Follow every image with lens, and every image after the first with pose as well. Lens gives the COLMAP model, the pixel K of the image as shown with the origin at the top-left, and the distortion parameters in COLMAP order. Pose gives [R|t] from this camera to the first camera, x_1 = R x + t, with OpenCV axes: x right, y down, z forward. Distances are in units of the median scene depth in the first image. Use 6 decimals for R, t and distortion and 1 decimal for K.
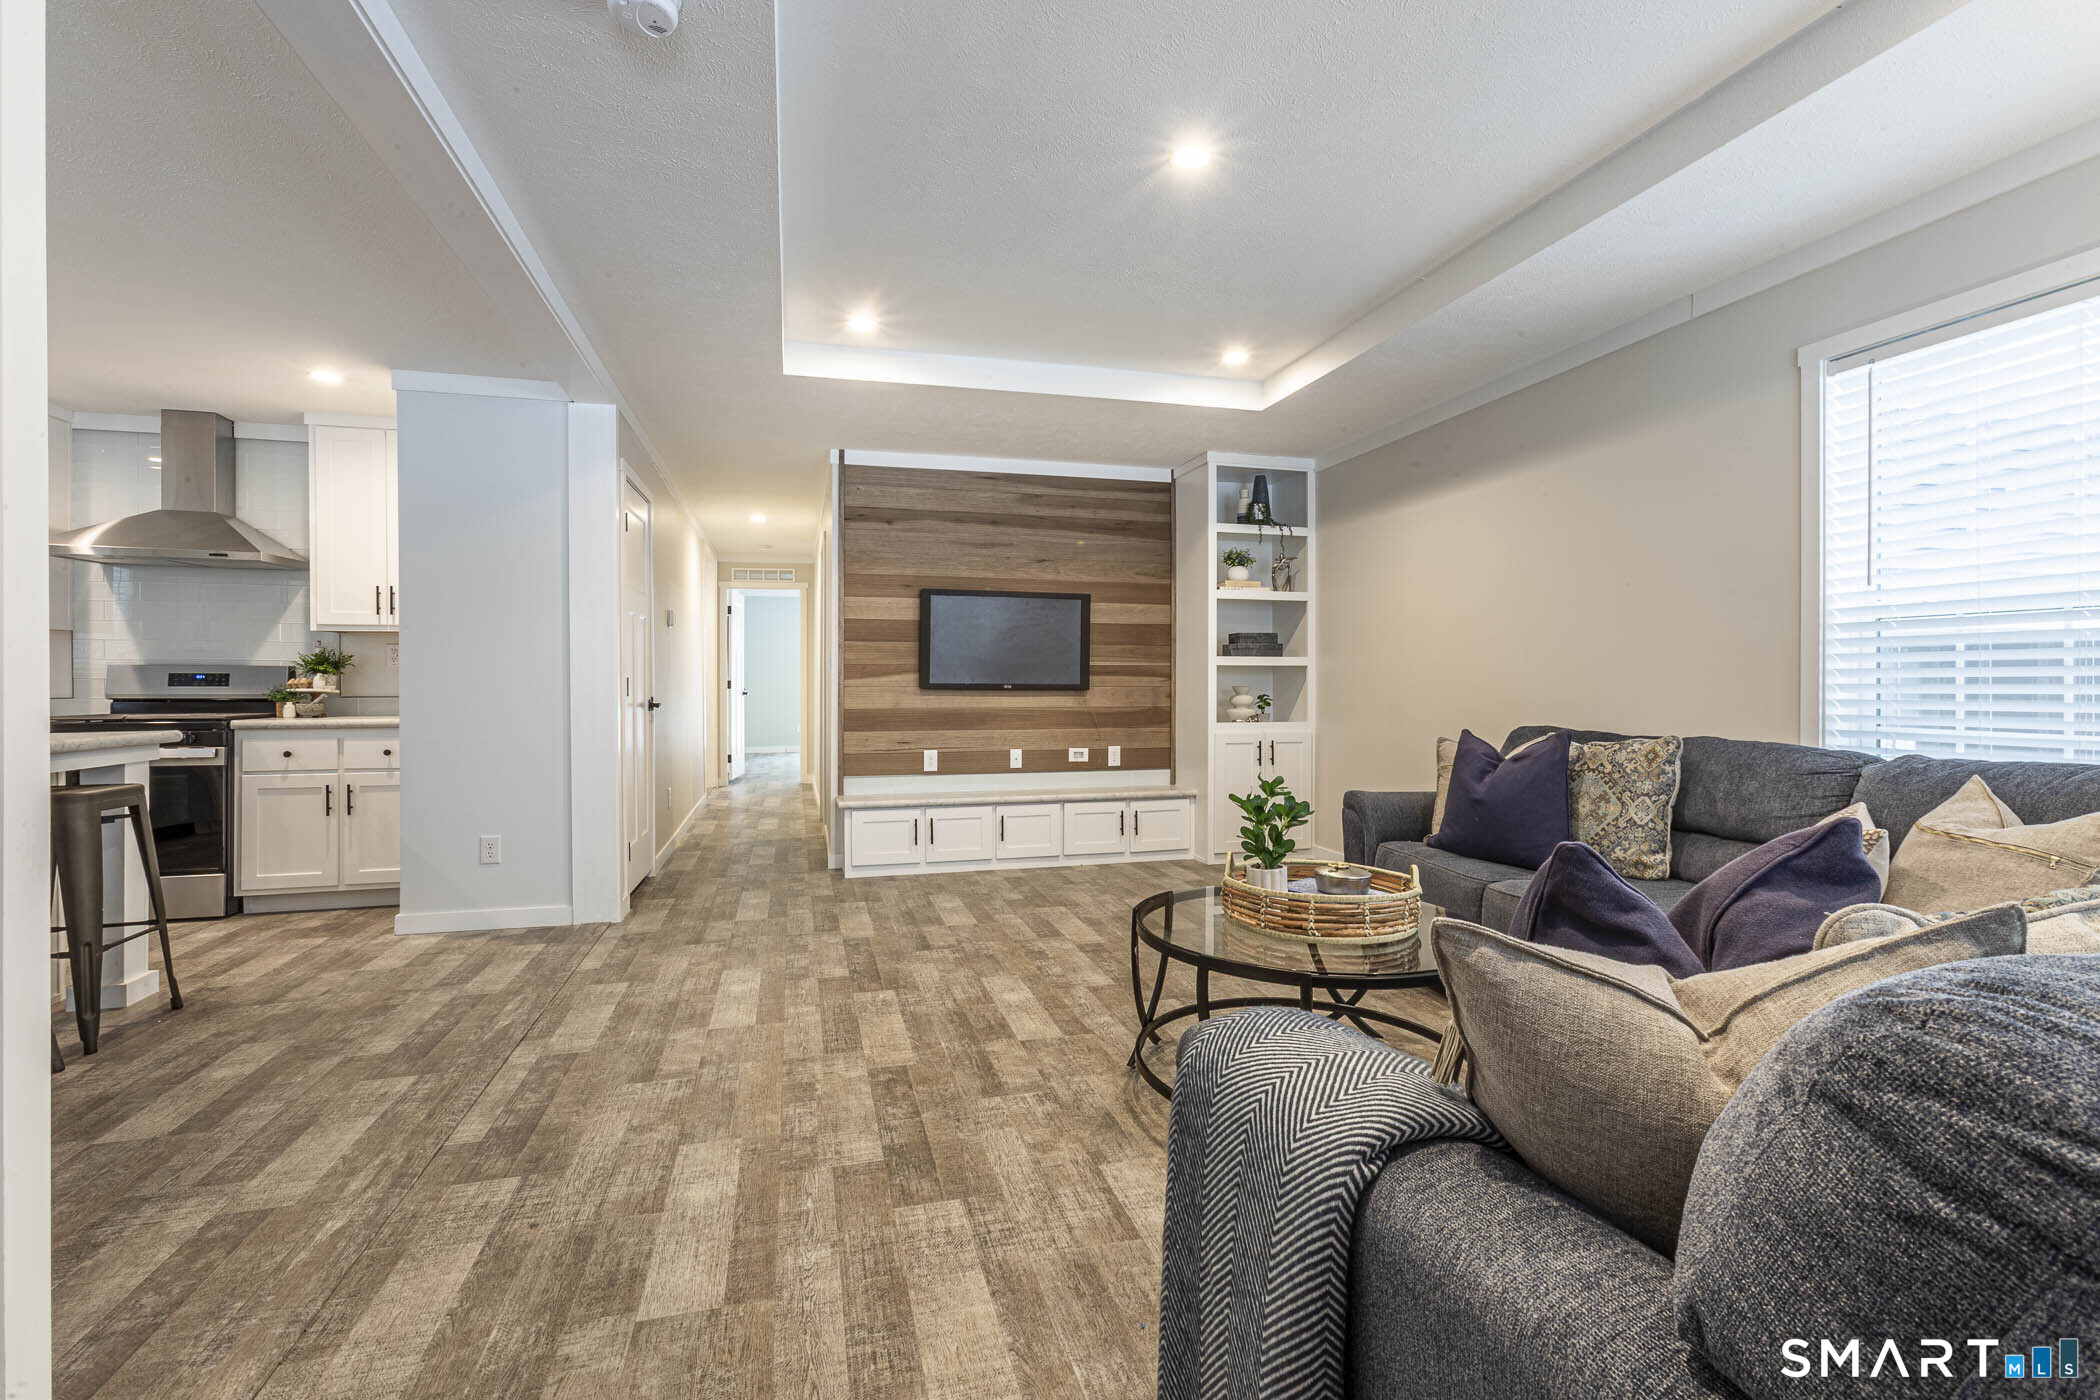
lens RADIAL K [[924.0, 0, 1046.5], [0, 924.0, 675.6], [0, 0, 1]] dist [-0.016316, 0.008544]
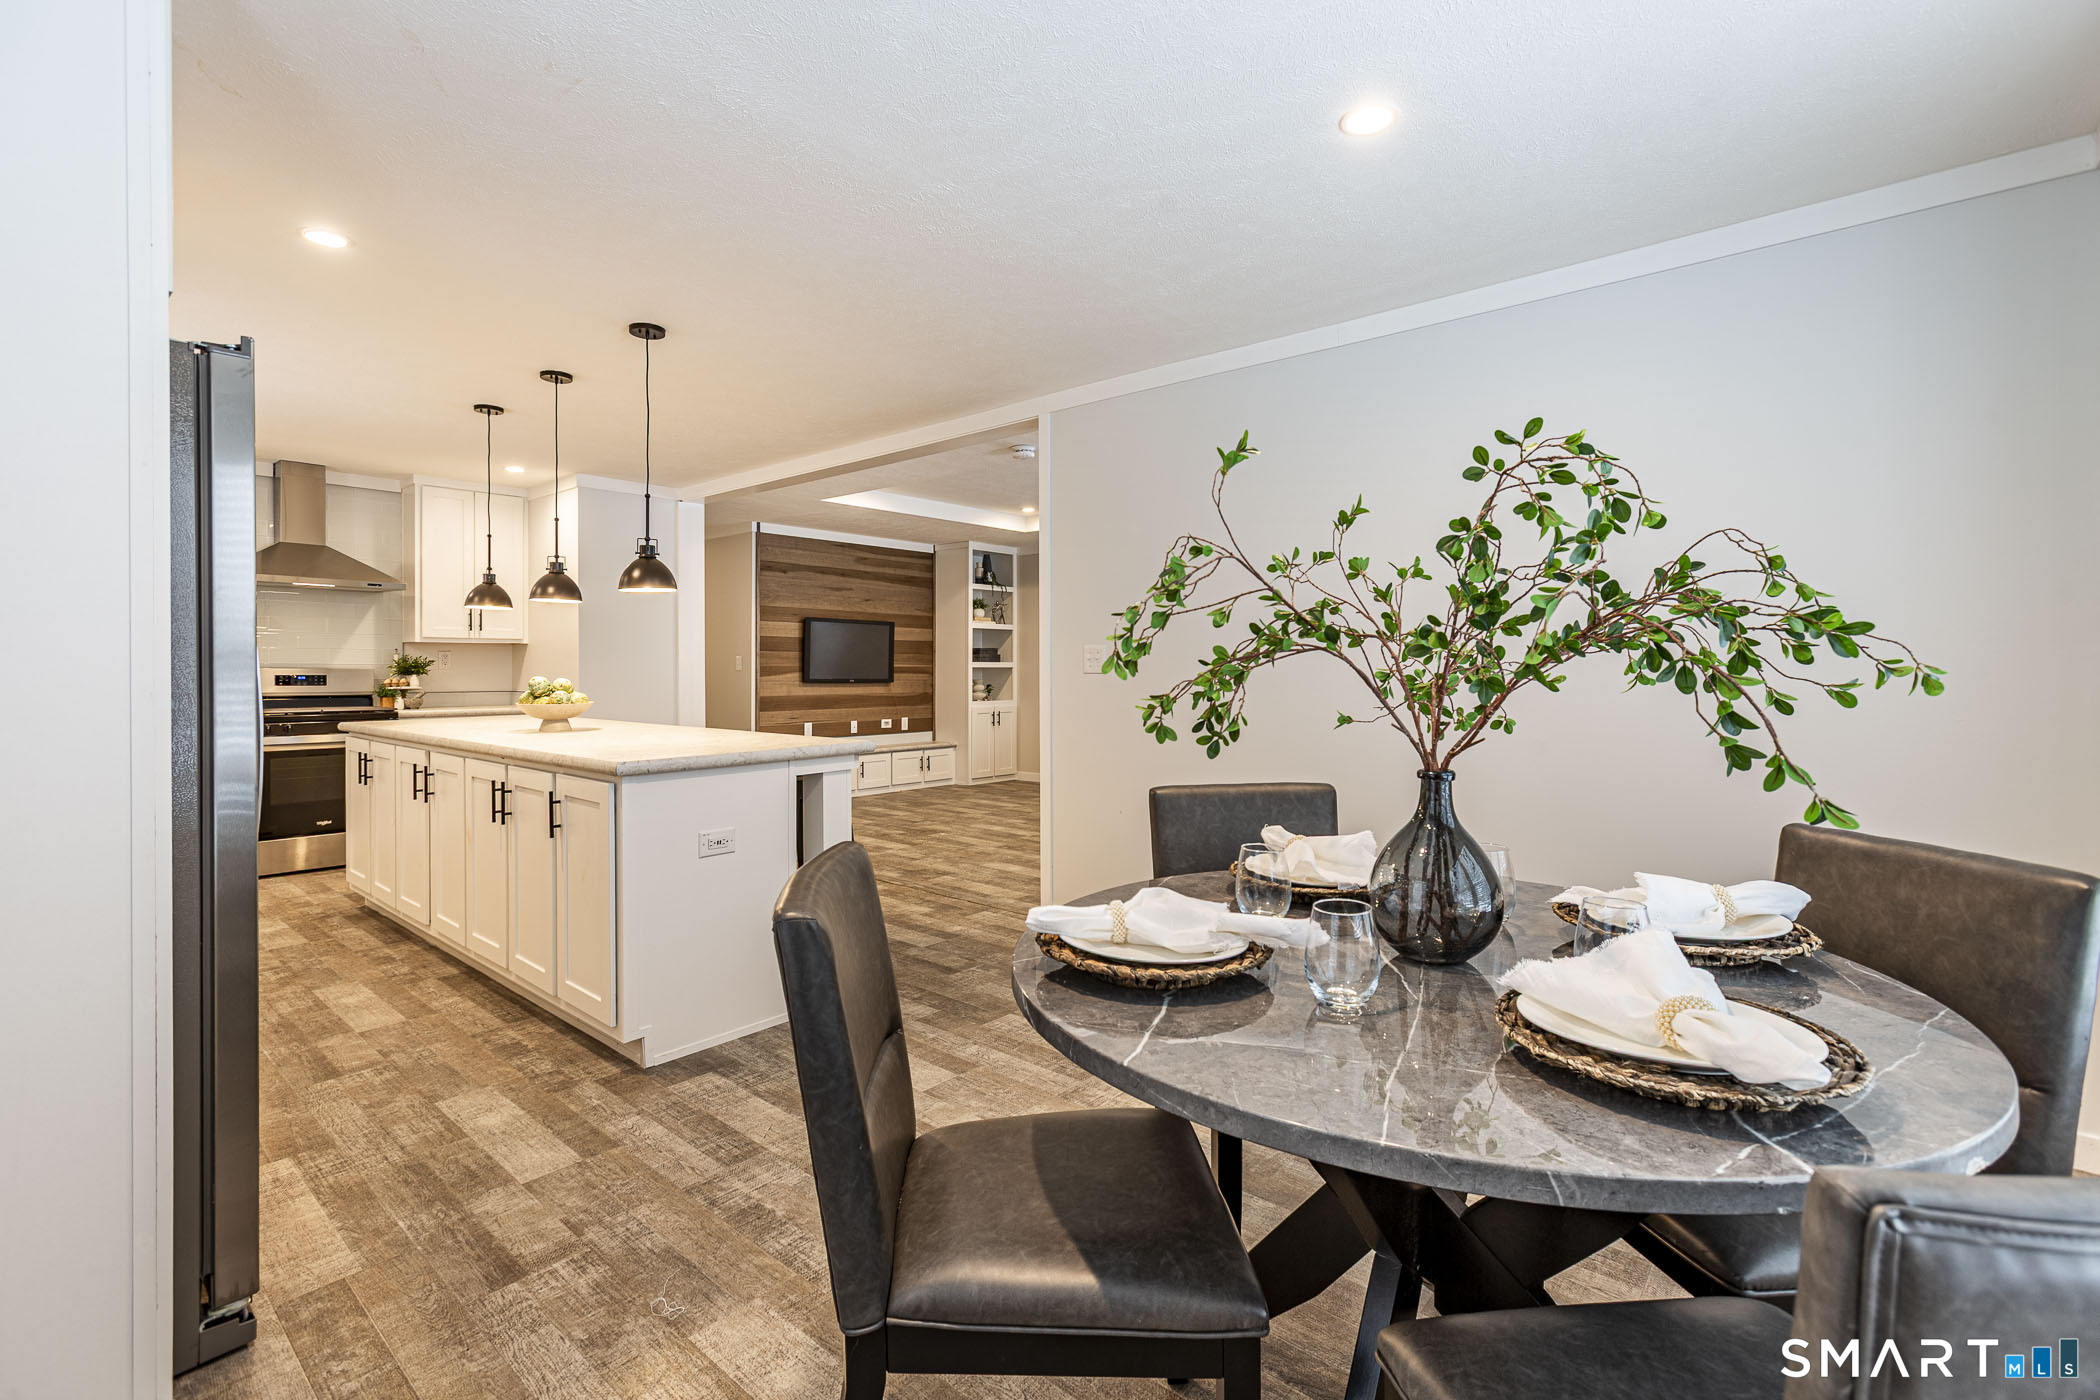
lens RADIAL K [[942.7, 0, 1036.9], [0, 942.7, 659.4], [0, 0, 1]] dist [-0.000528, 0.000161]
pose [[0.829023, 0.005248, 0.559189, -0.666971], [-0.001611, 0.999974, -0.006996, -0.013242], [-0.559211, 0.004899, 0.829011, -0.487677]]
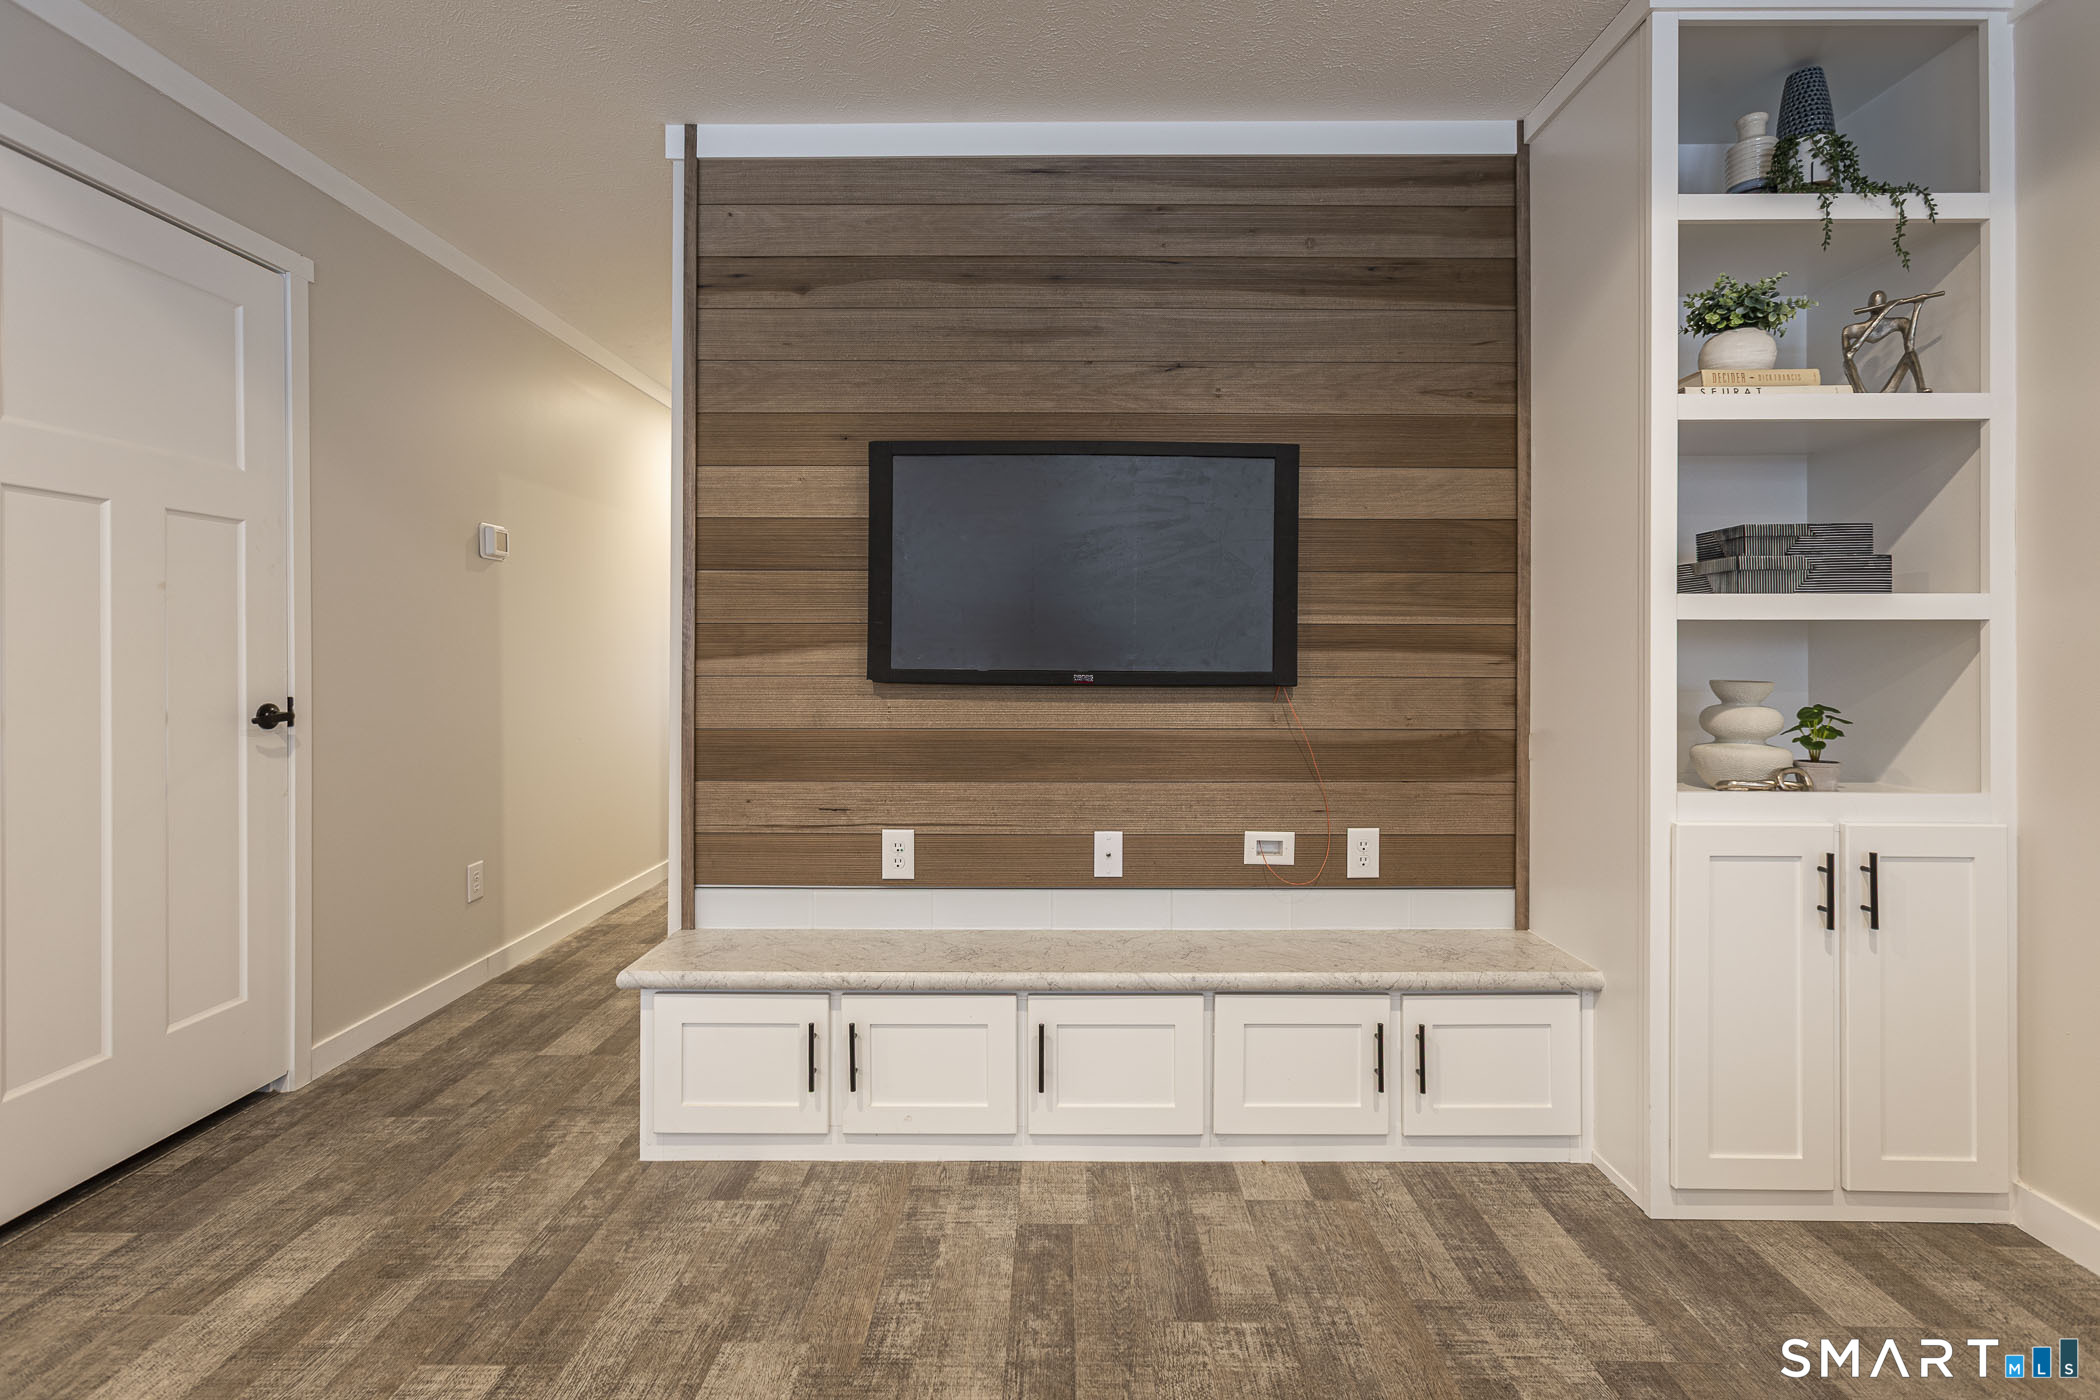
lens RADIAL K [[975.0, 0, 1058.3], [0, 975.0, 648.4], [0, 0, 1]] dist [0.010327, 0.000938]
pose [[0.963343, -0.001571, -0.268269, 0.061634], [0.000249, 0.999988, -0.004963, 0.001293], [0.268274, 0.004714, 0.963331, 0.580407]]
